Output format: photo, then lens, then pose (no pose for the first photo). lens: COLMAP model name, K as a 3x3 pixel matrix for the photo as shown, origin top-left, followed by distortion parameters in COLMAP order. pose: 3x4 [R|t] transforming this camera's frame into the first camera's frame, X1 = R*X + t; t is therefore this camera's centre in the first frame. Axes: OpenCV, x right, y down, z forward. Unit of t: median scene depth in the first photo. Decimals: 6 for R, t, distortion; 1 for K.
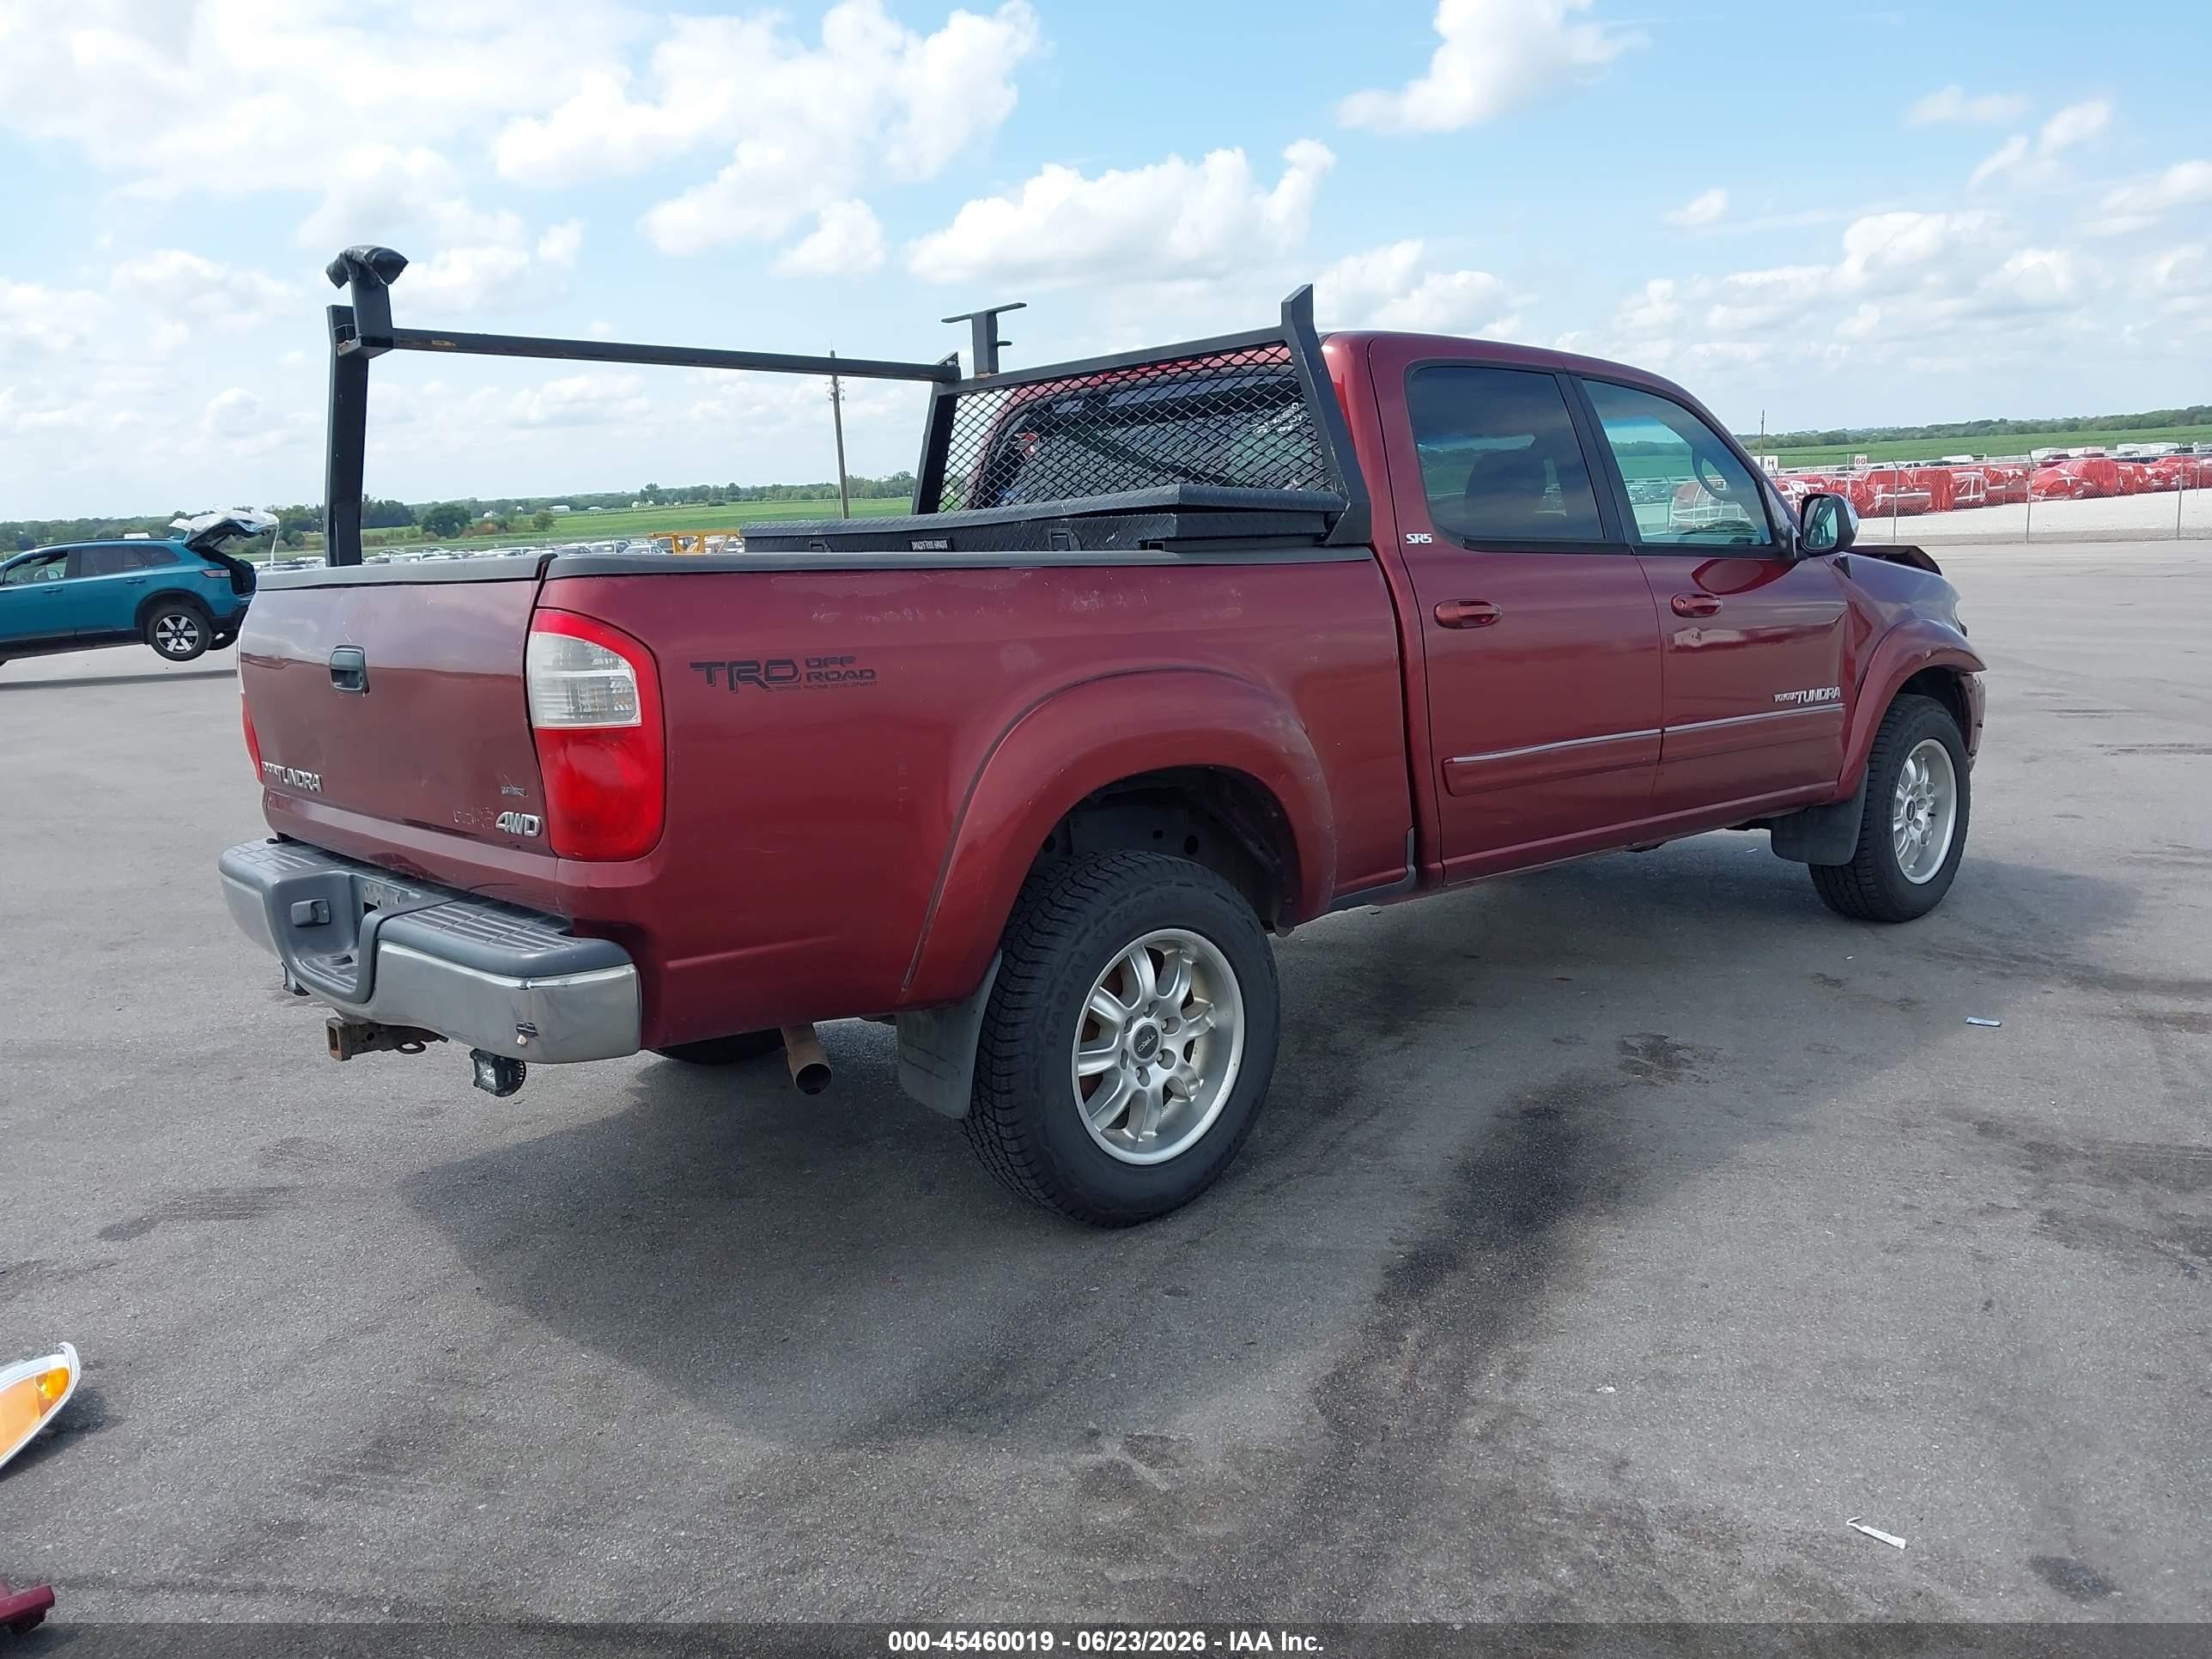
lens RADIAL K [[1725.1, 0, 1119.2], [0, 1725.1, 832.5], [0, 0, 1]] dist [0.028700, -0.034747]
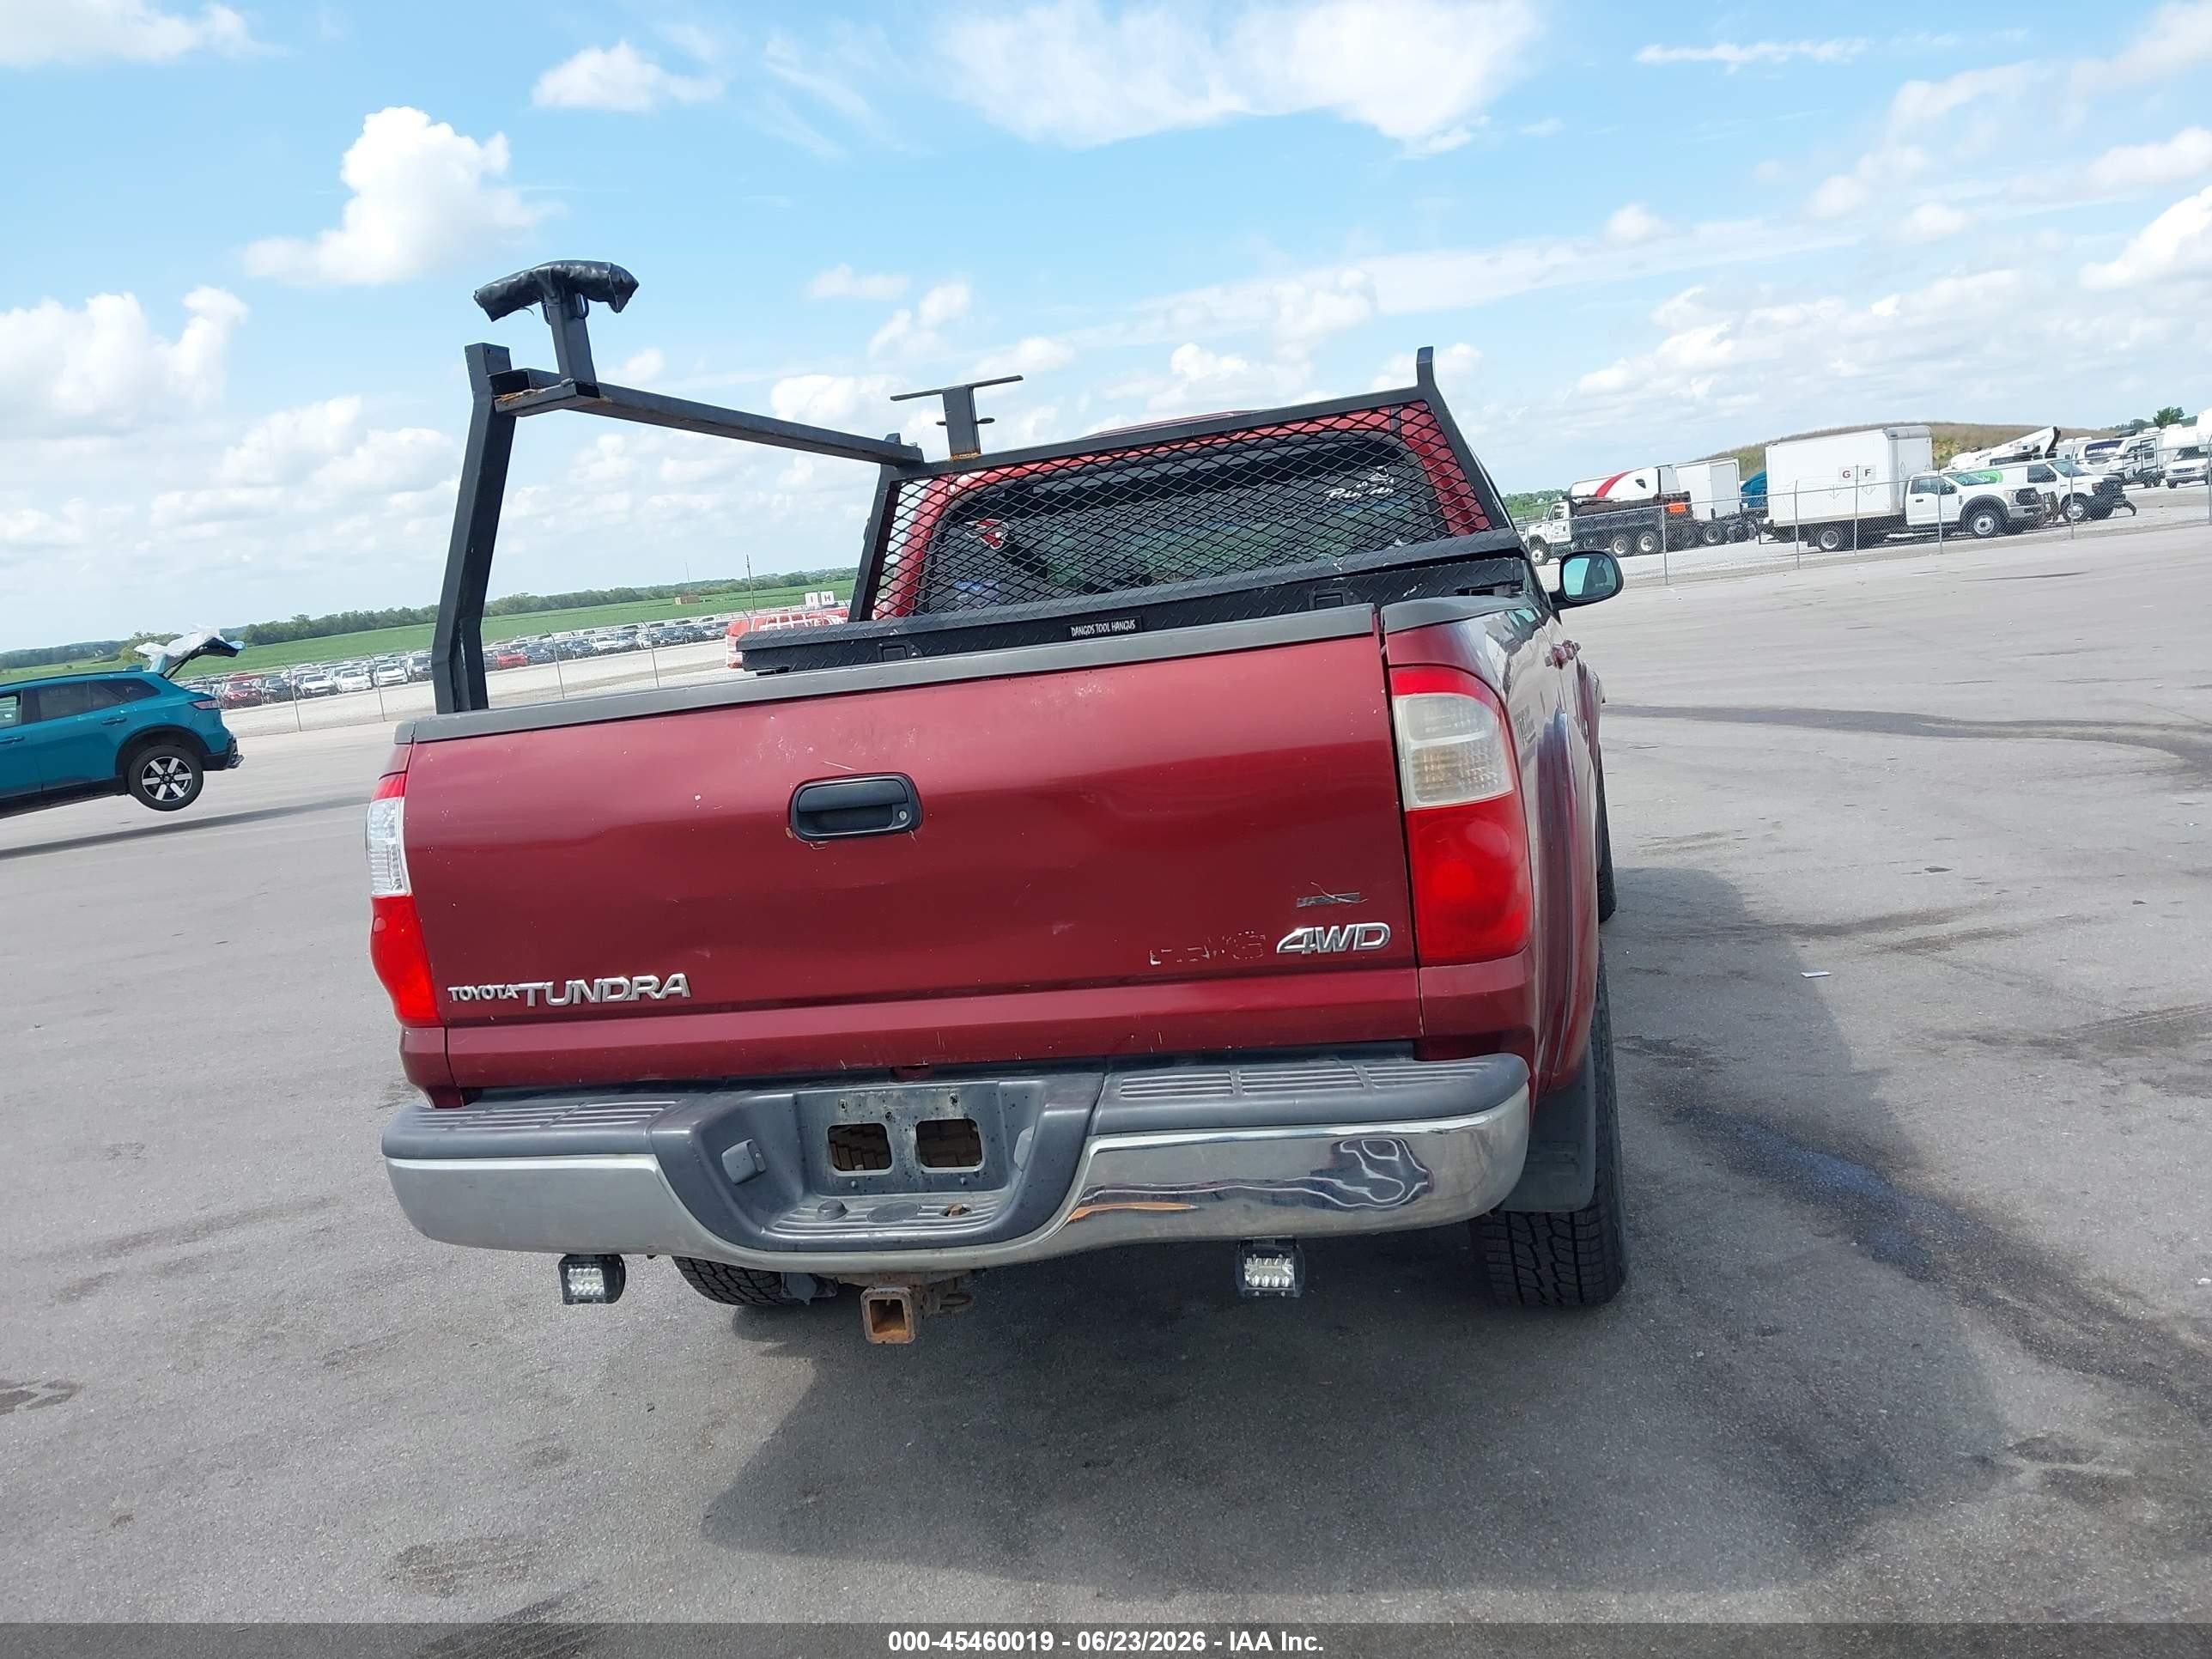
lens RADIAL K [[1725.1, 0, 1126.7], [0, 1725.1, 825.5], [0, 0, 1]] dist [0.028700, -0.034747]
pose [[0.840511, -0.125840, 0.526977, -0.593535], [0.171259, 0.984491, -0.038060, -0.031208], [-0.514014, 0.122239, 0.849027, 0.254562]]
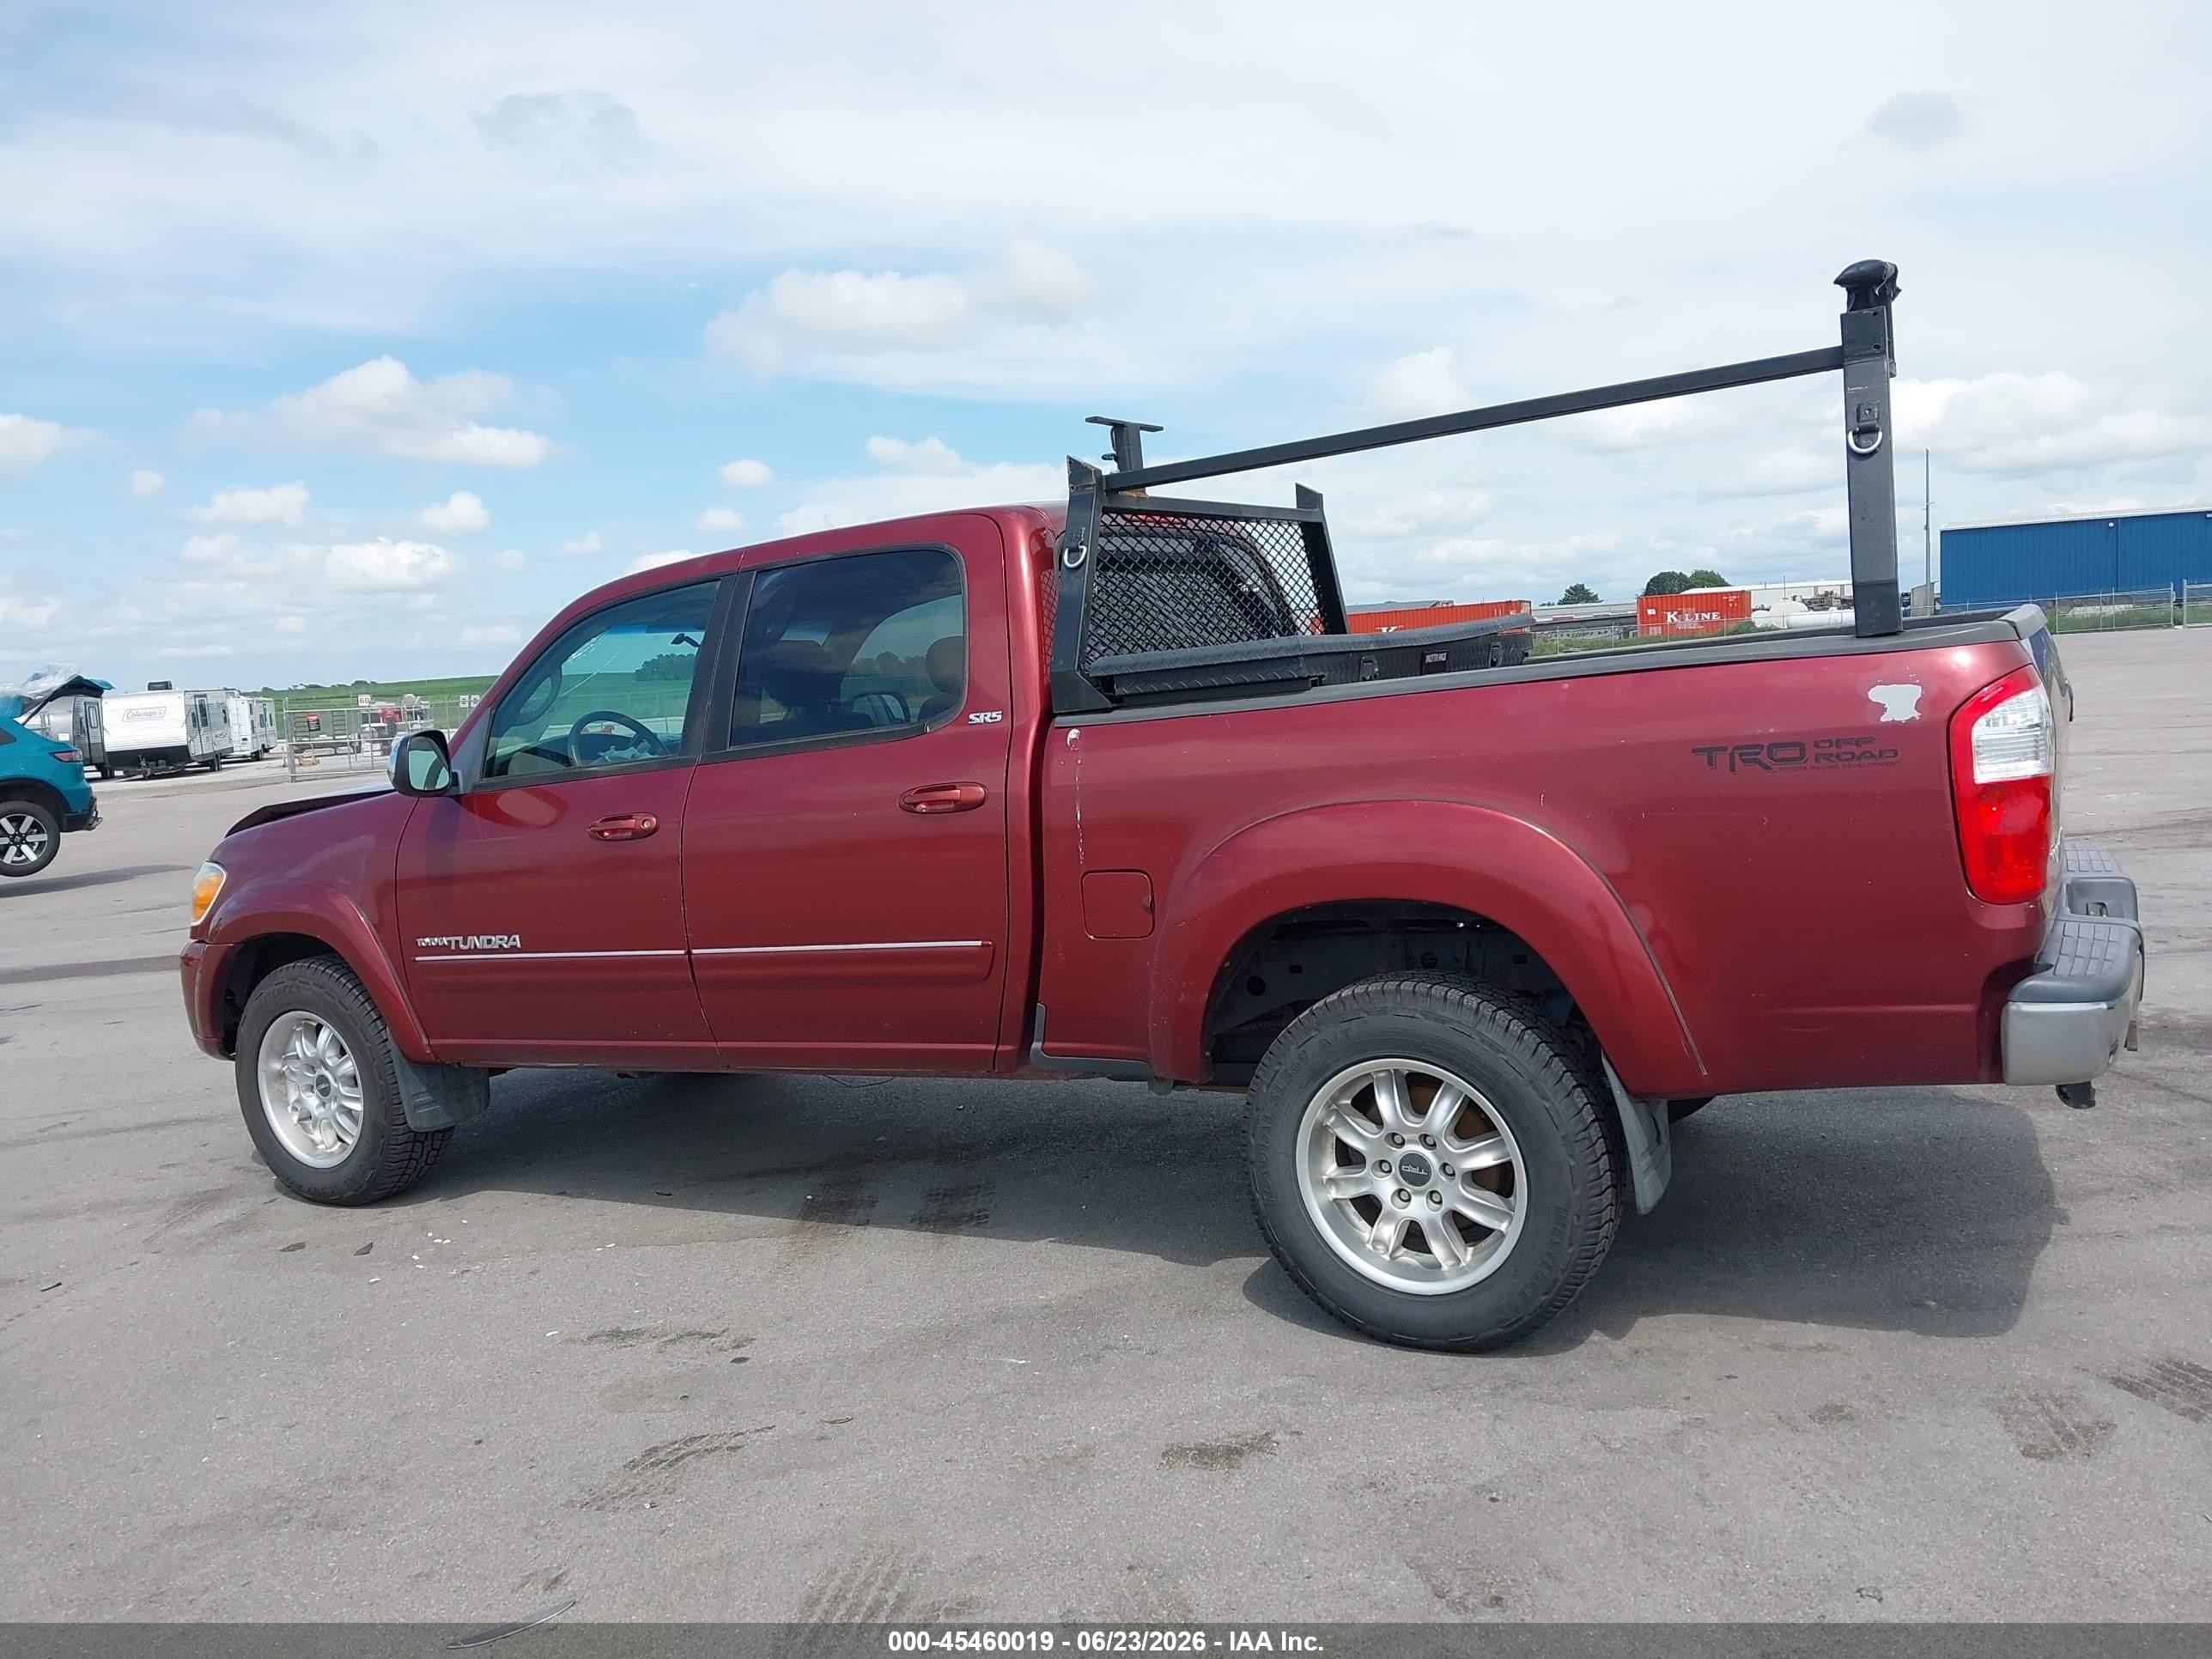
lens RADIAL K [[1725.1, 0, 1101.9], [0, 1725.1, 841.1], [0, 0, 1]] dist [0.028700, -0.034747]
pose [[-0.314414, -0.026625, 0.948913, -1.050150], [0.254660, 0.960600, 0.111333, -0.231566], [-0.914490, 0.276655, -0.295246, 1.544029]]
